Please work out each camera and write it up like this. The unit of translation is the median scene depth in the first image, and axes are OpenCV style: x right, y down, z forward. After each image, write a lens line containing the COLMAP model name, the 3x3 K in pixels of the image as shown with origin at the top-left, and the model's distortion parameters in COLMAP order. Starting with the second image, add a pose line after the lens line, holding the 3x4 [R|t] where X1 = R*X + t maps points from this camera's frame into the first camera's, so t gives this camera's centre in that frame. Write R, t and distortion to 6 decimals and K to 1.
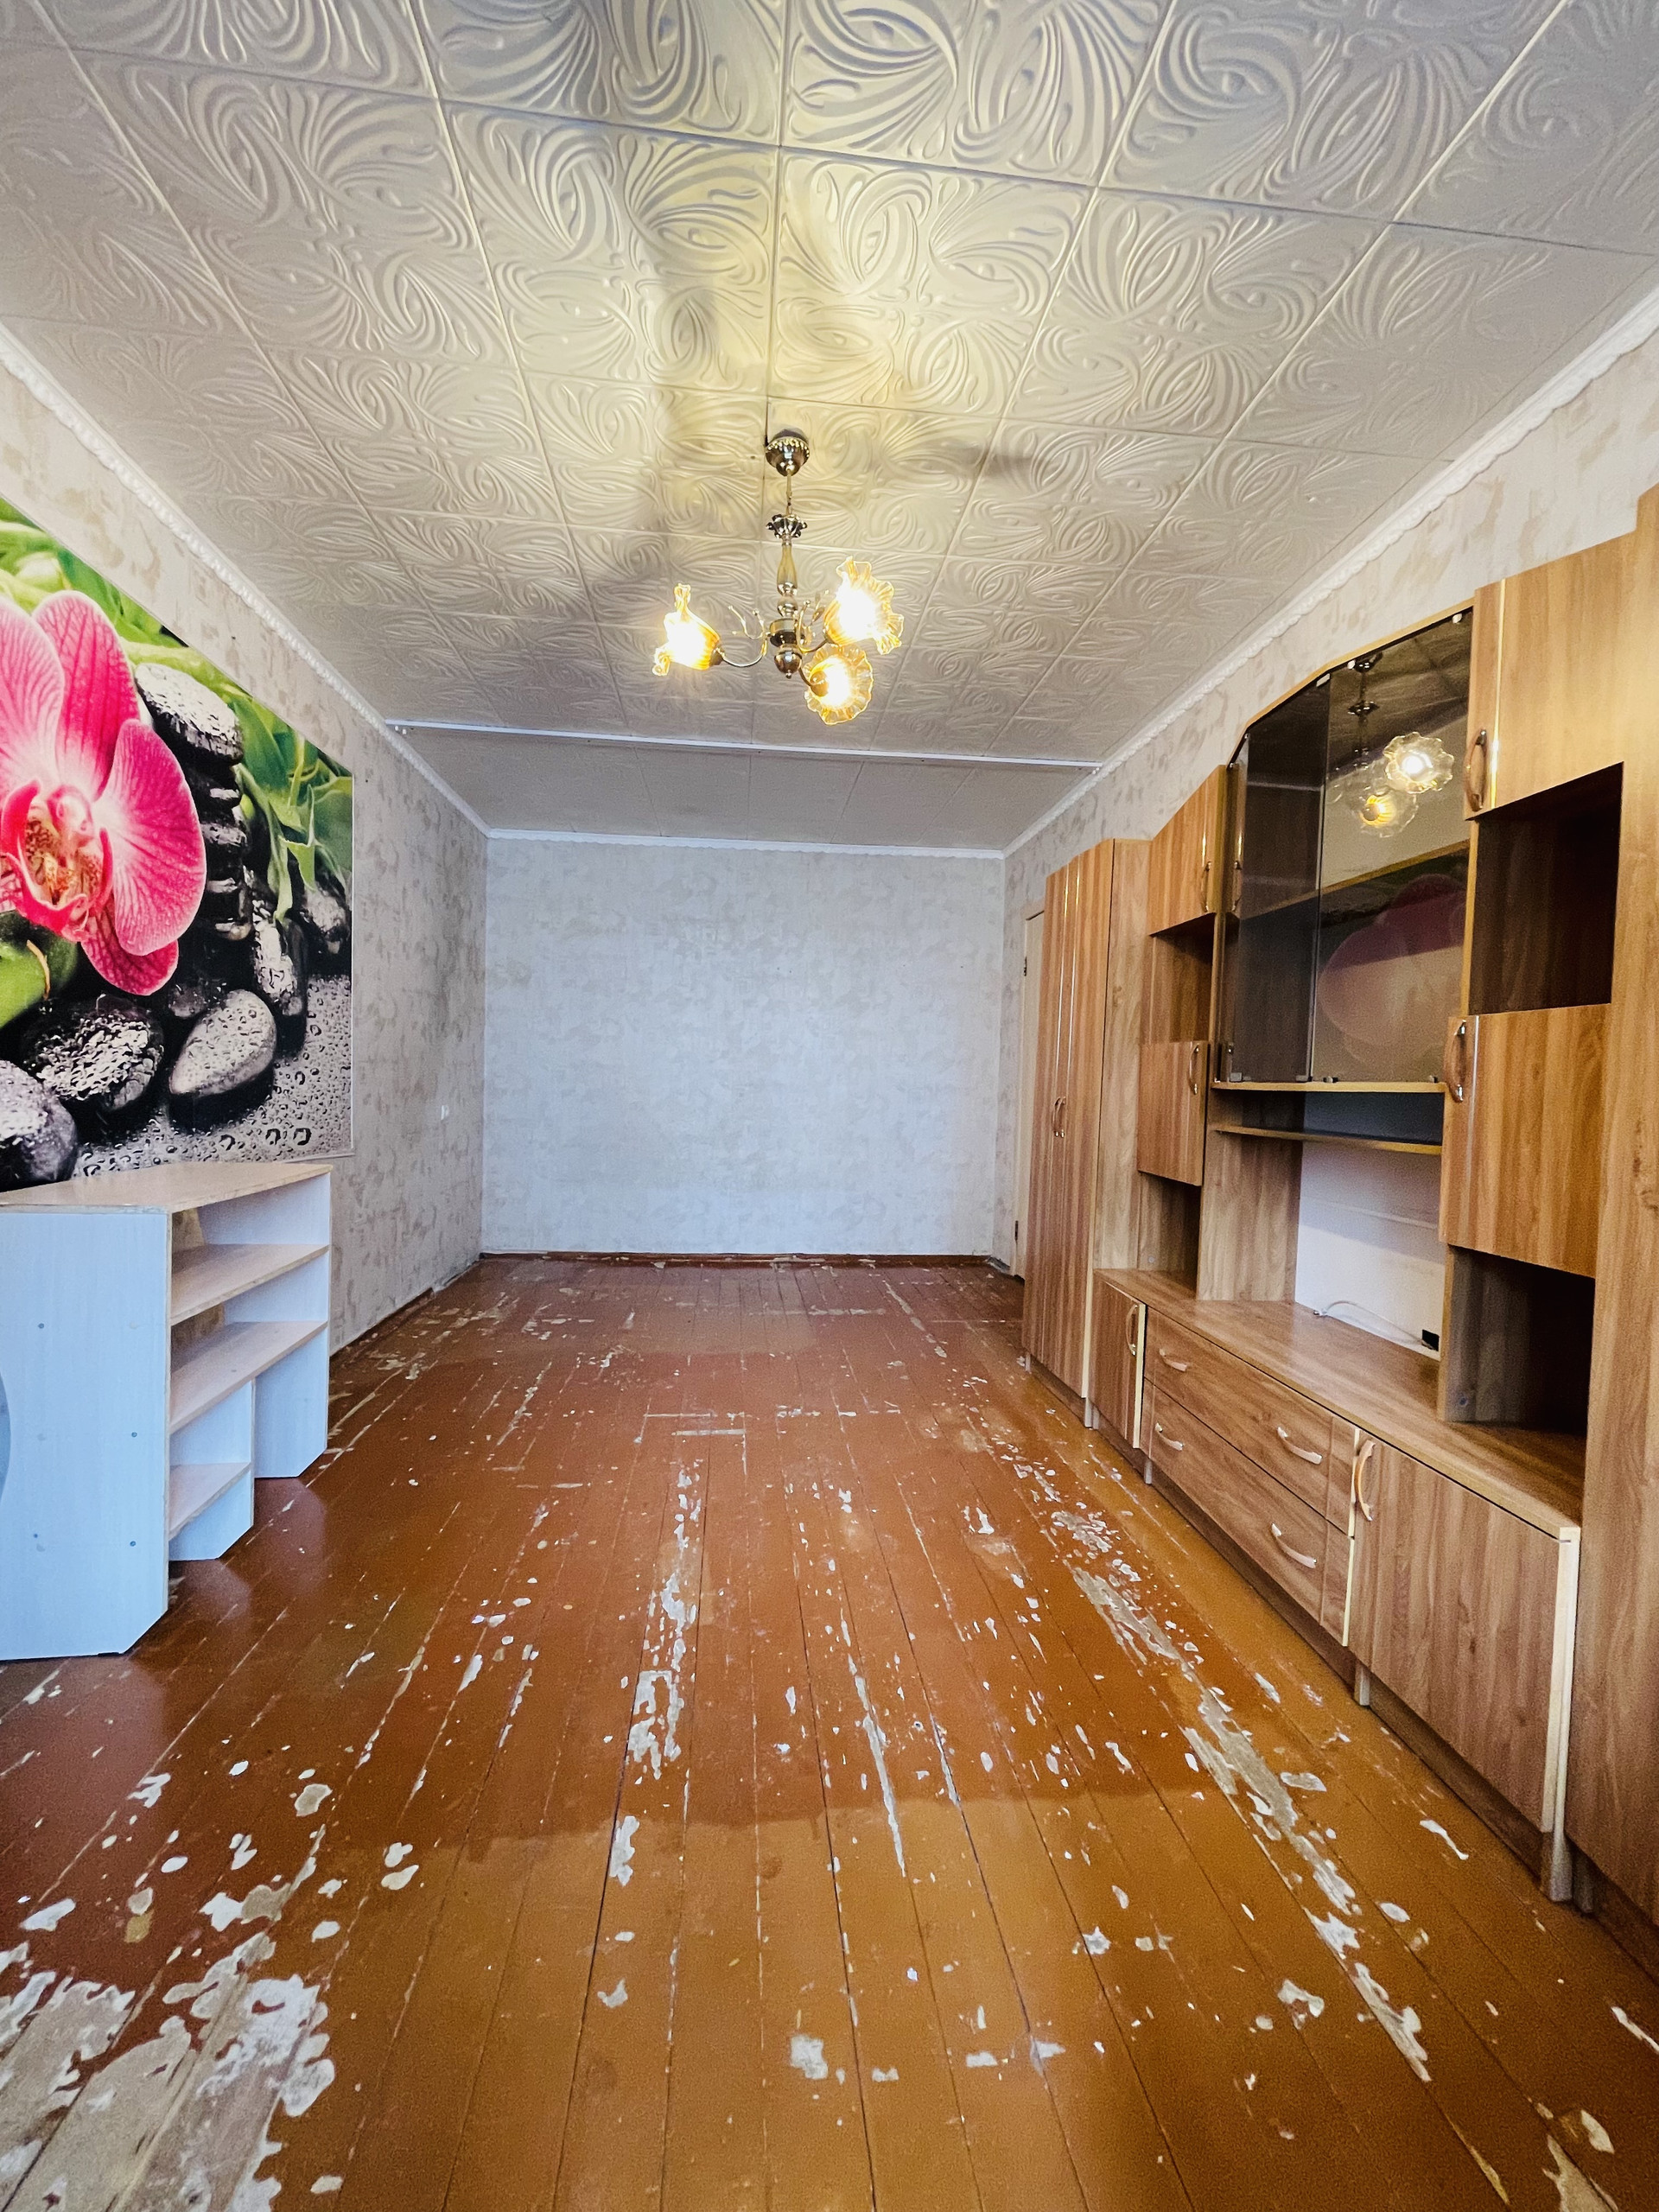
lens RADIAL K [[889.8, 0, 823.3], [0, 889.8, 1109.9], [0, 0, 1]] dist [-0.002140, -0.000033]
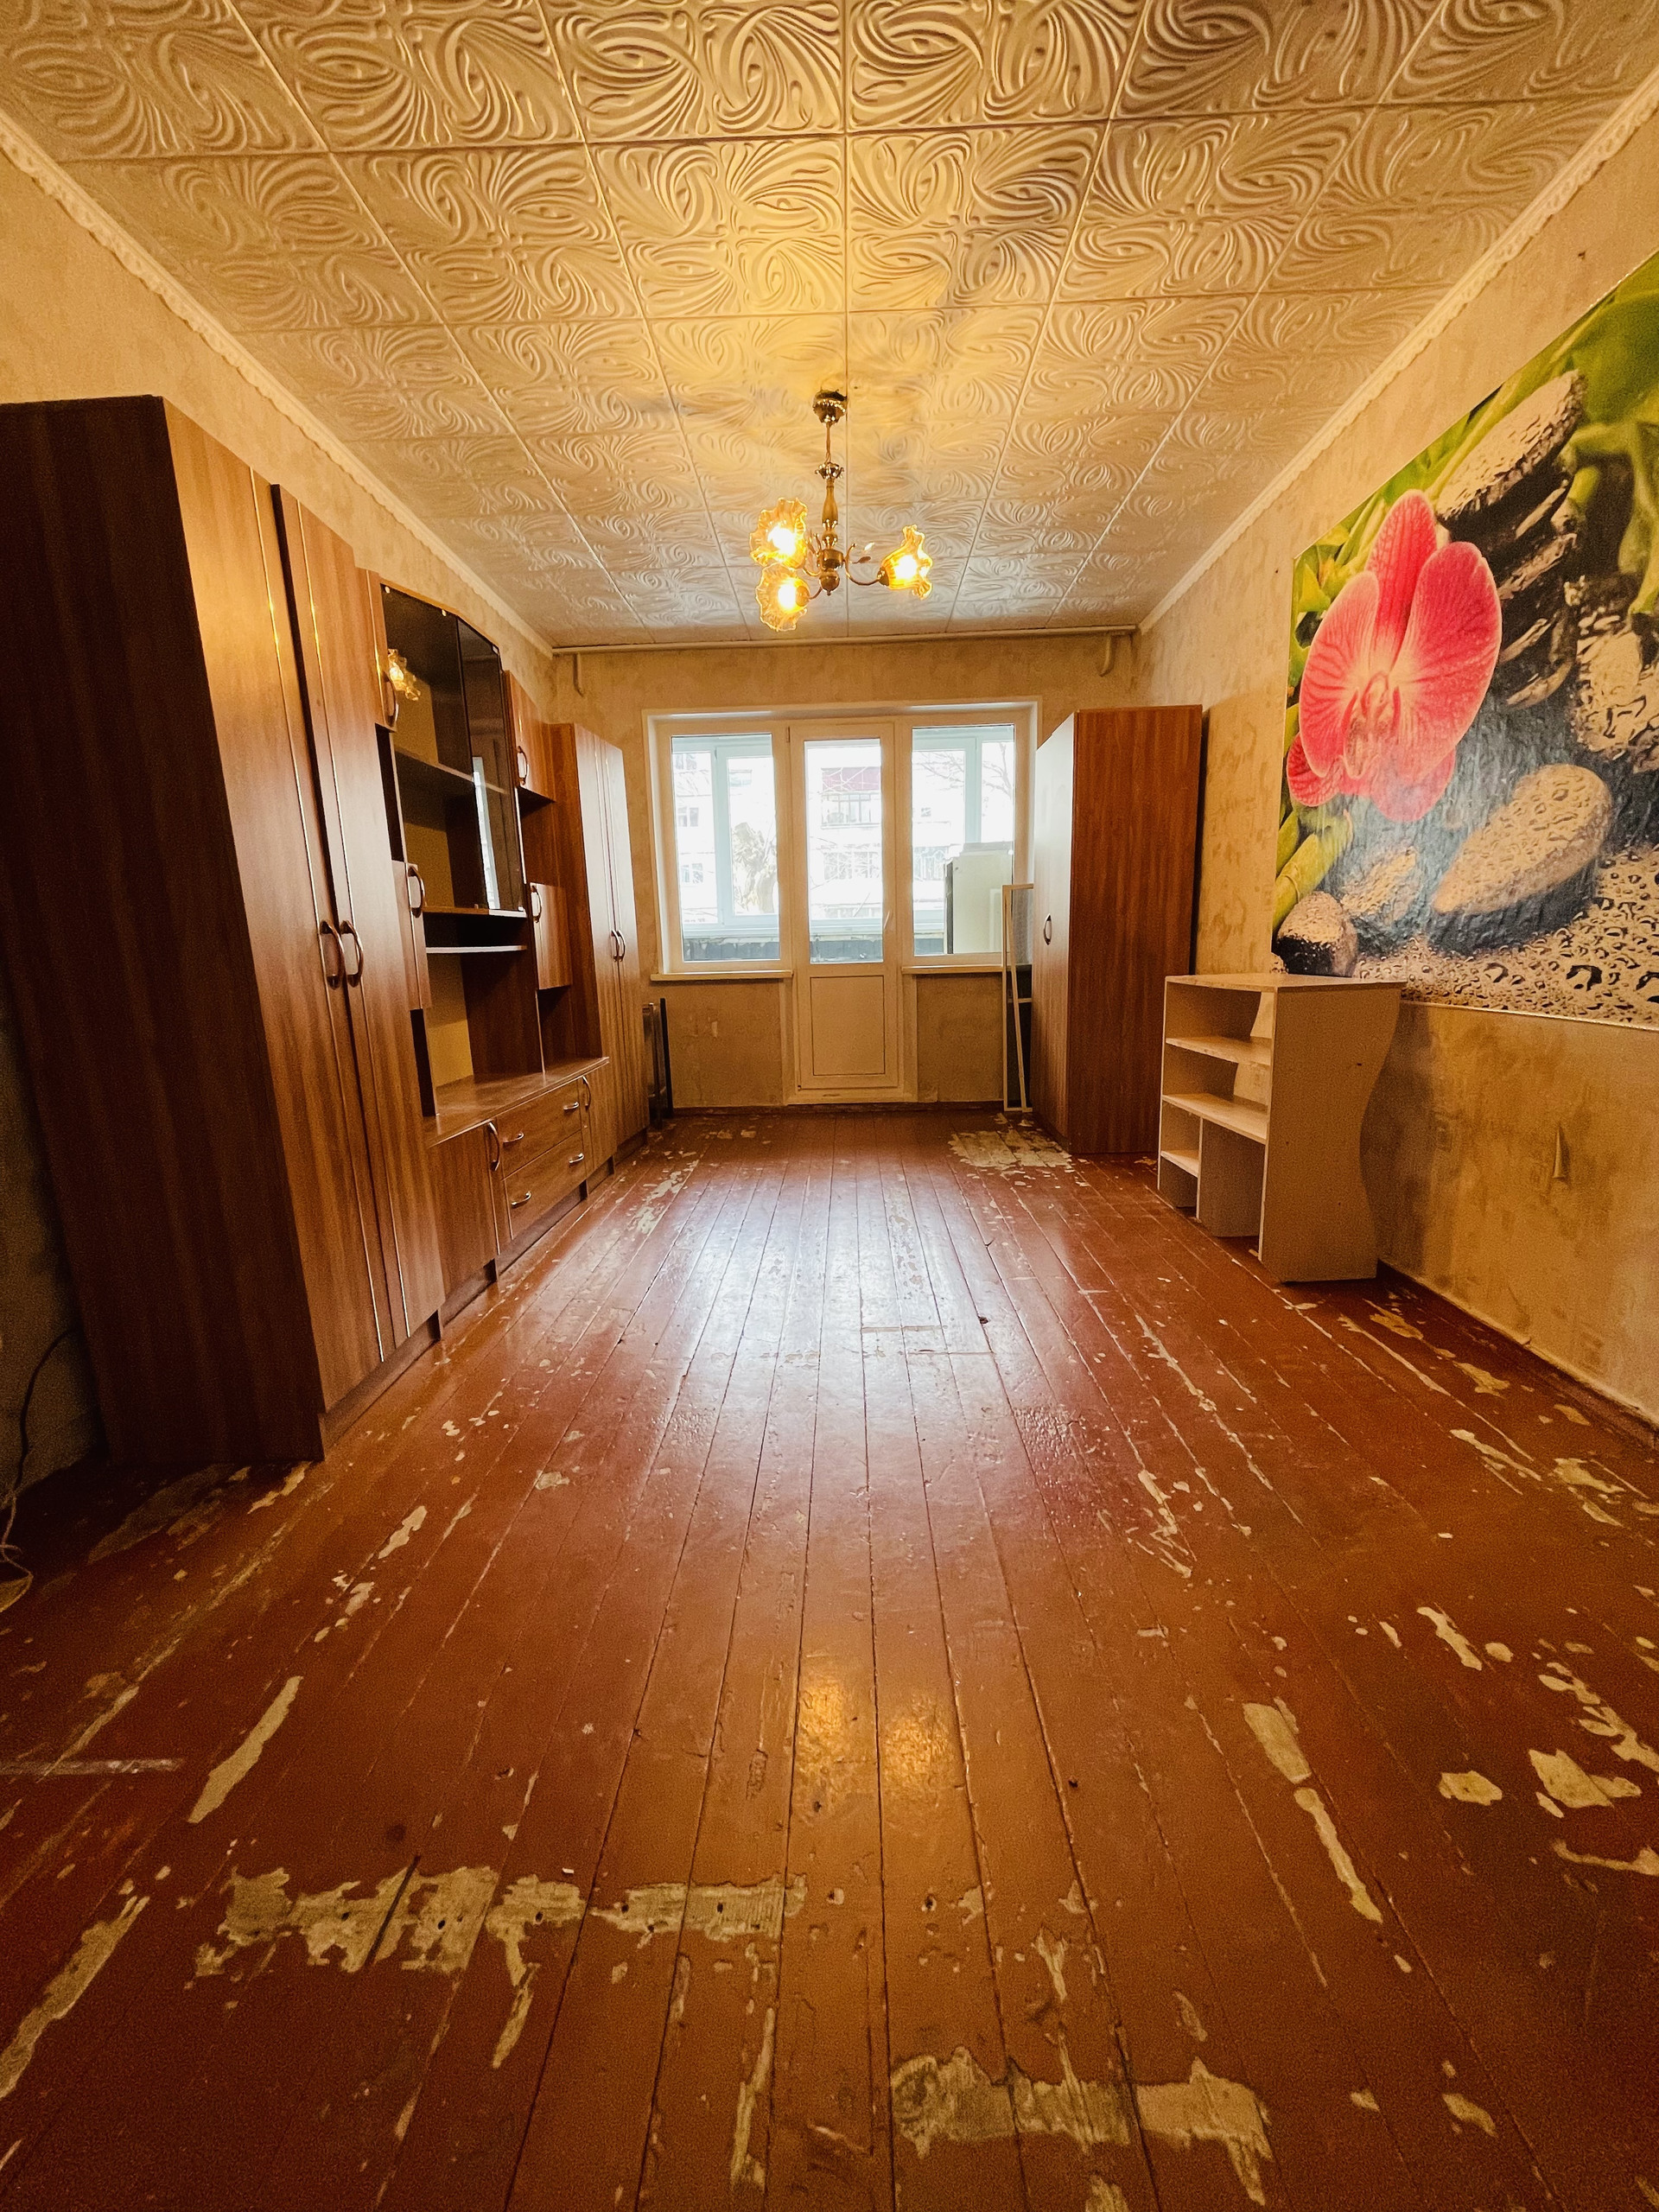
lens RADIAL K [[889.8, 0, 833.3], [0, 889.8, 1105.6], [0, 0, 1]] dist [-0.002140, -0.000033]
pose [[-0.993193, -0.019541, 0.114832, -0.161803], [0.005903, 0.976118, 0.217159, -0.024644], [-0.116333, 0.216359, -0.969358, 1.854157]]
